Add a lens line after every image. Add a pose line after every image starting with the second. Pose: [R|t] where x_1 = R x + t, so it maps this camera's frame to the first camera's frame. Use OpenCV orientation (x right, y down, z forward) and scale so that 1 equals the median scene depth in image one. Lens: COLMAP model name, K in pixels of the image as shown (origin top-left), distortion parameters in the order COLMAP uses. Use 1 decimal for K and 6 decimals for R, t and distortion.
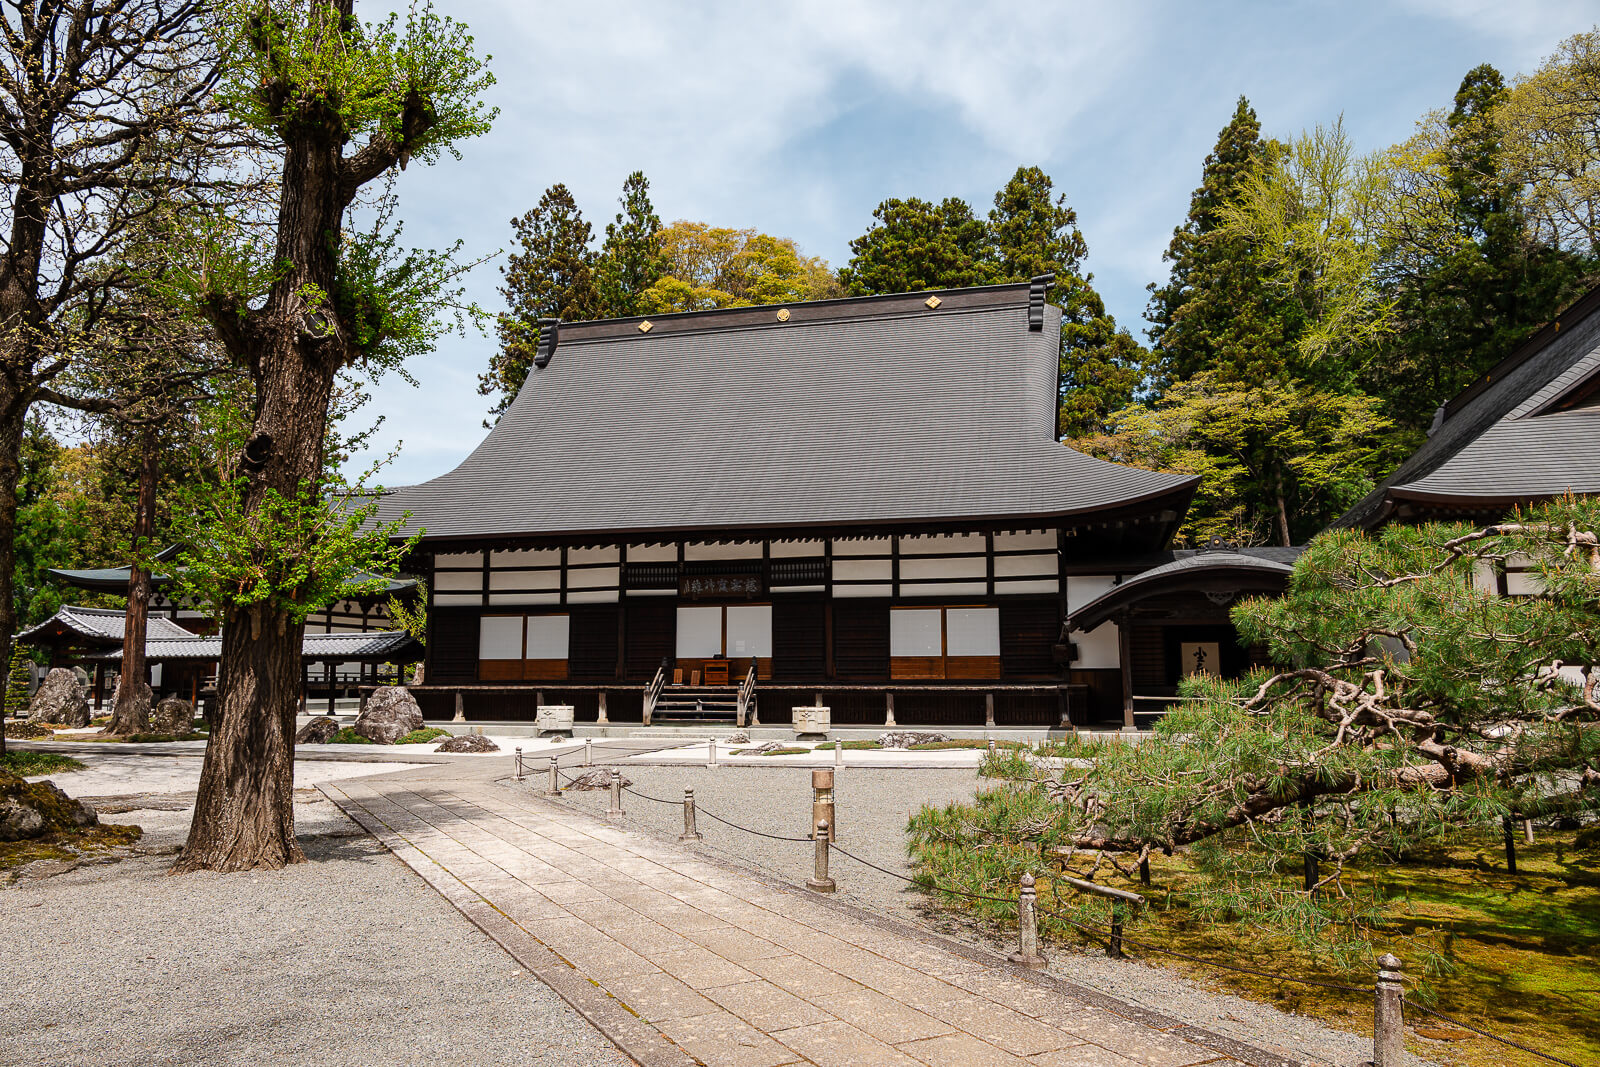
lens RADIAL K [[1119.8, 0, 795.5], [0, 1119.8, 531.4], [0, 0, 1]] dist [-0.007199, -0.012692]
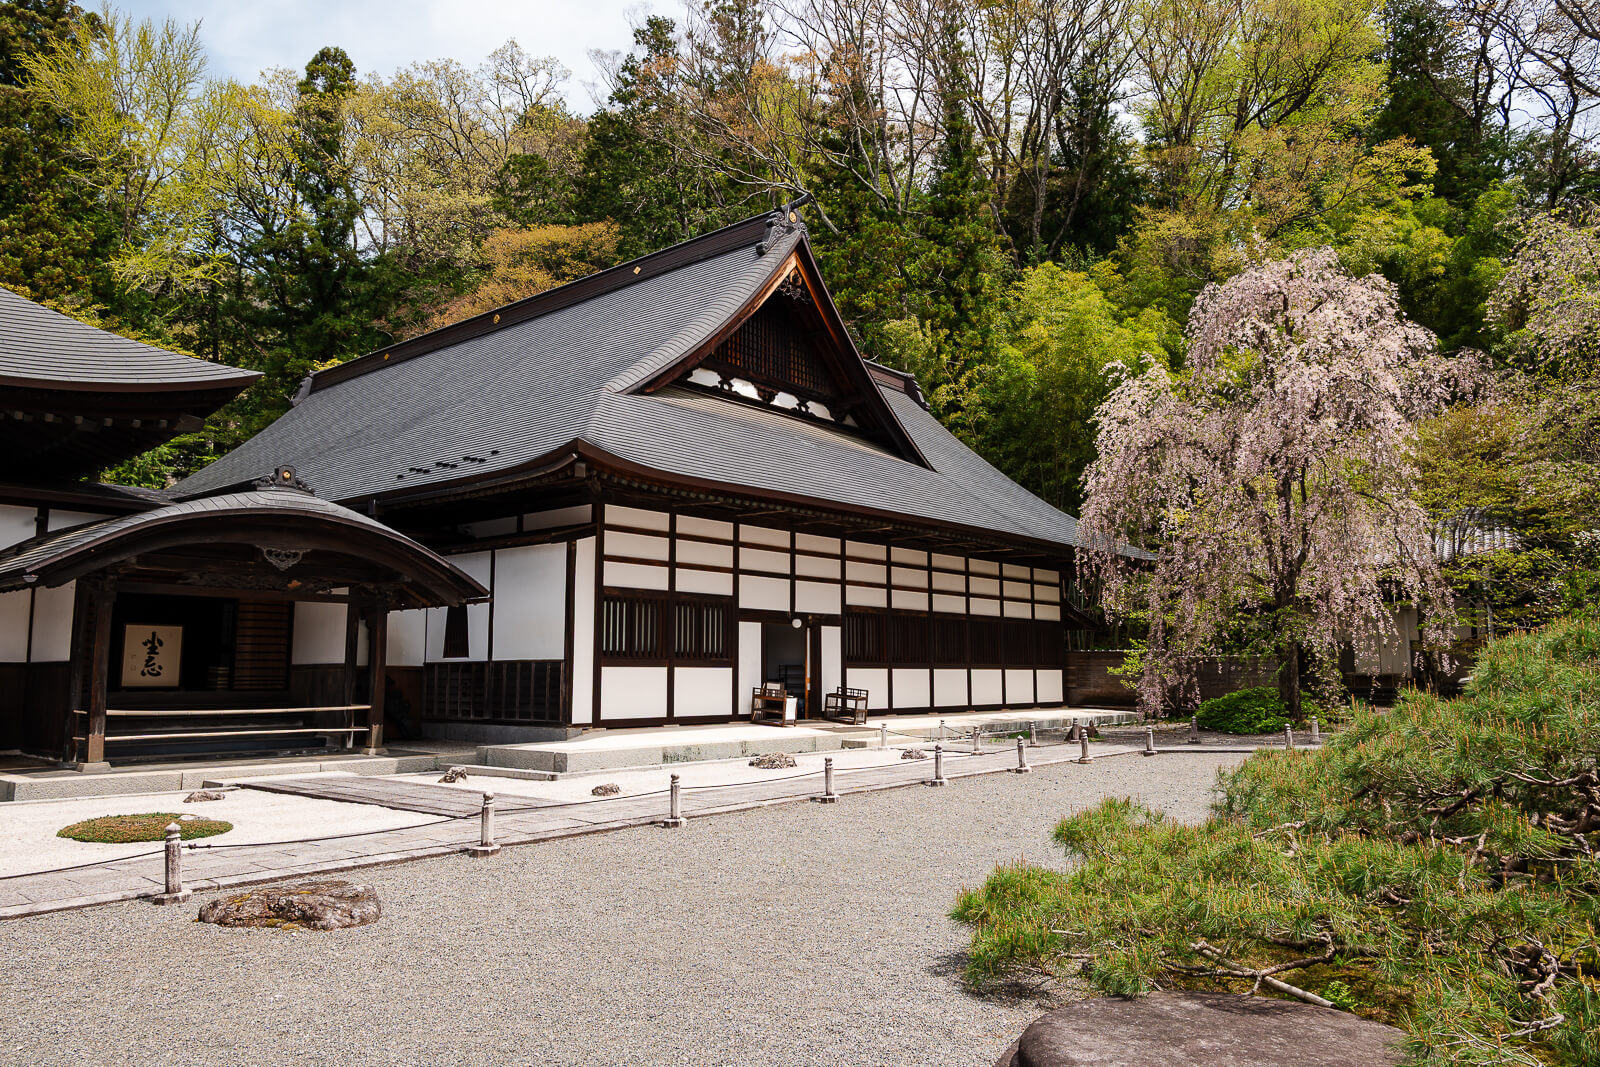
lens RADIAL K [[1119.8, 0, 791.5], [0, 1119.8, 525.5], [0, 0, 1]] dist [-0.007199, -0.012692]
pose [[0.431107, 0.118999, 0.894419, -0.062860], [-0.116748, 0.990289, -0.075483, 0.041052], [-0.894716, -0.071880, 0.440814, 0.328043]]
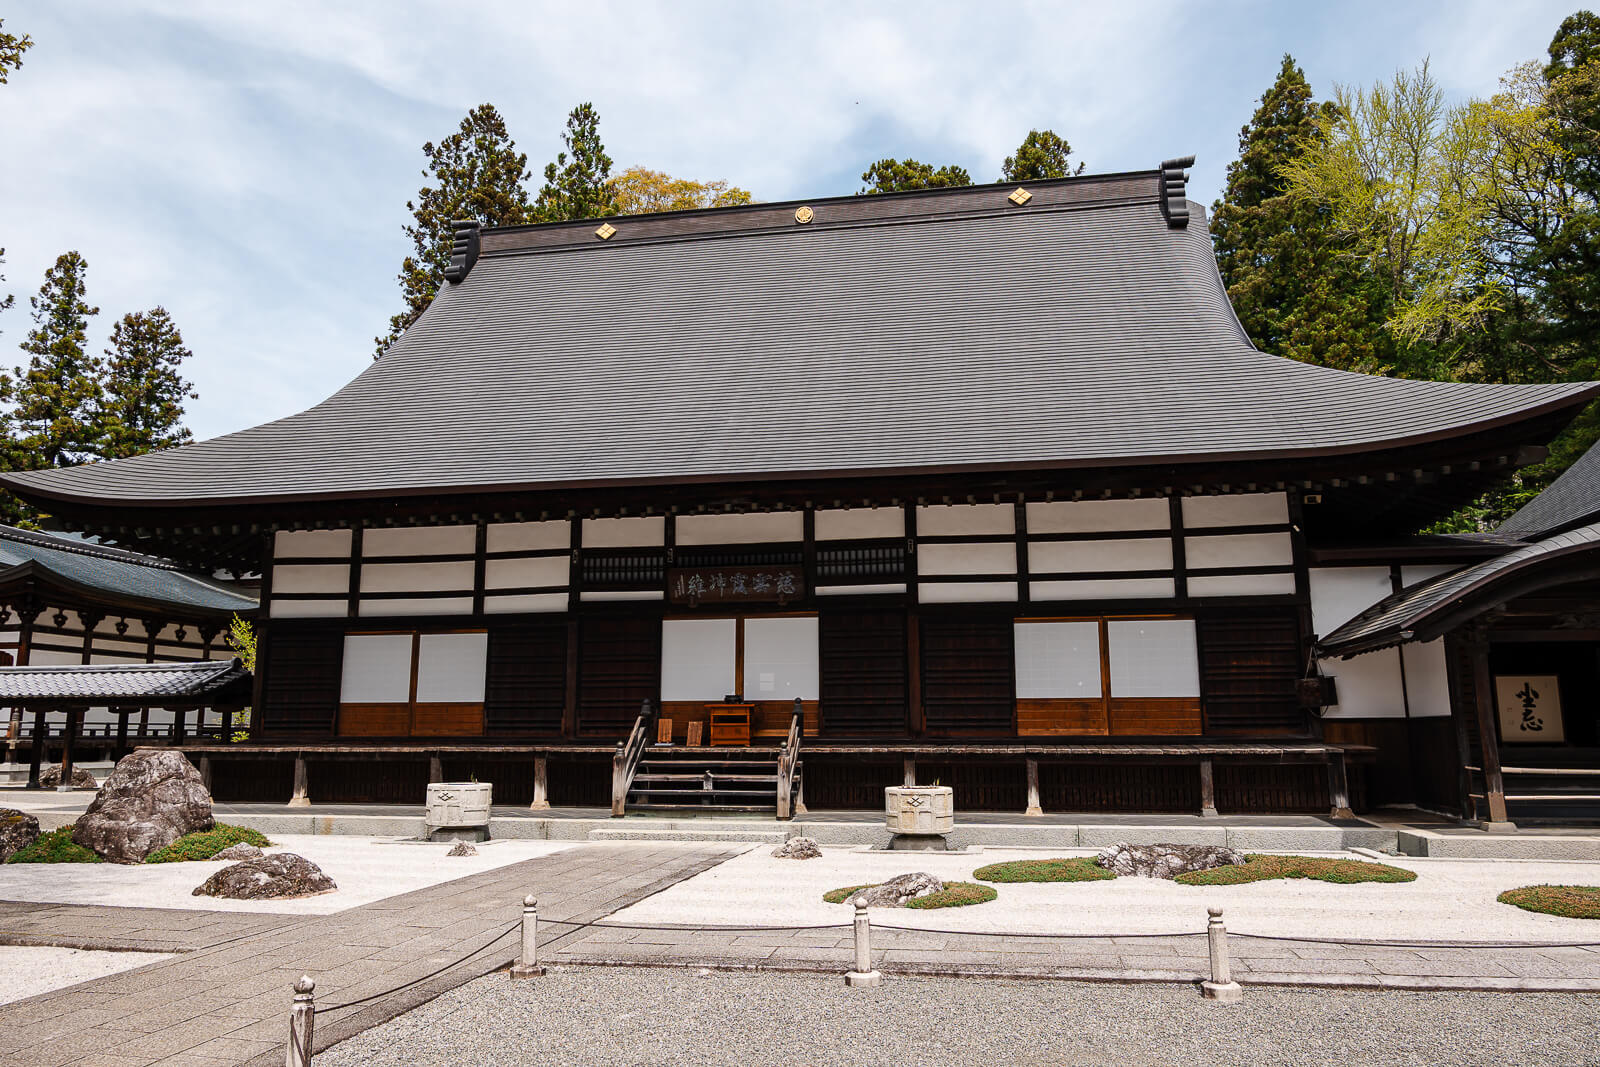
lens RADIAL K [[1119.8, 0, 791.7], [0, 1119.8, 528.8], [0, 0, 1]] dist [-0.007199, -0.012692]
pose [[0.997973, 0.011159, 0.062650, -0.071879], [-0.008259, 0.998891, -0.046344, 0.044517], [-0.063098, 0.045733, 0.996959, 0.361060]]
